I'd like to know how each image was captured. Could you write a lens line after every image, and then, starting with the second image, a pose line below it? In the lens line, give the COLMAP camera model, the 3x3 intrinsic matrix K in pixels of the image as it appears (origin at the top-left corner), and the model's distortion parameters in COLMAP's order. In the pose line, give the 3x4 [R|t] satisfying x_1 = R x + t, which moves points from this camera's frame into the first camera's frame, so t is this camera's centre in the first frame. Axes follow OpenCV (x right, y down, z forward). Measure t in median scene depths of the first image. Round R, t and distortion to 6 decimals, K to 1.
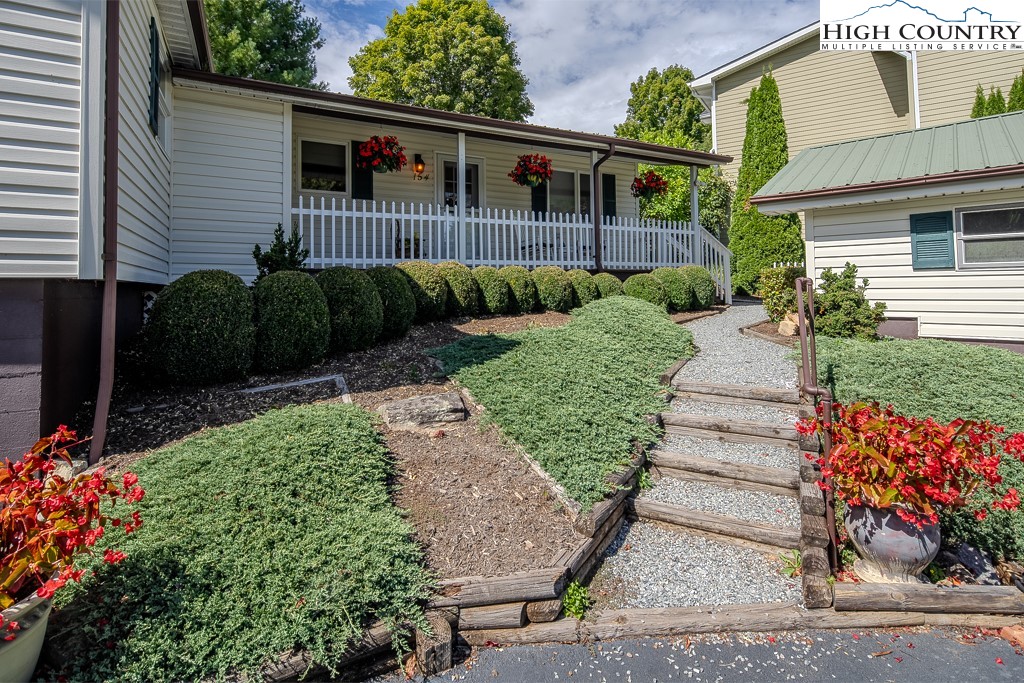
lens RADIAL K [[502.2, 0, 514.2], [0, 502.2, 269.2], [0, 0, 1]] dist [0.020063, -0.000125]
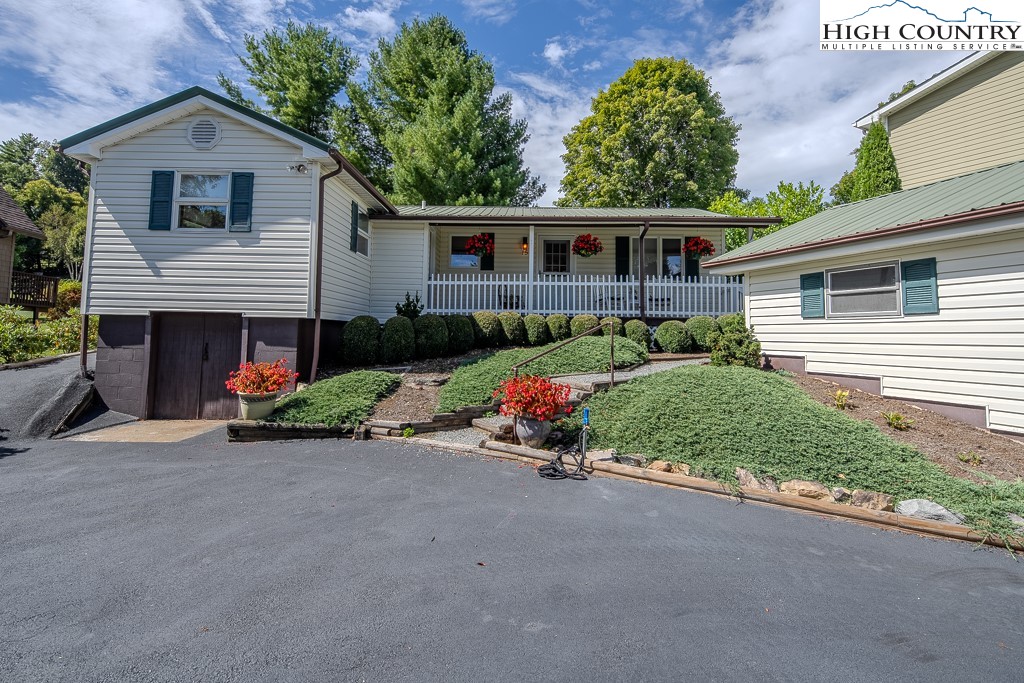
lens RADIAL K [[500.9, 0, 511.6], [0, 500.9, 314.6], [0, 0, 1]] dist [0.052857, 0.000281]
pose [[0.872552, 0.004394, -0.488502, 0.686260], [-0.006647, 0.999974, -0.002879, -0.000099], [0.488477, 0.005760, 0.872558, -0.402868]]
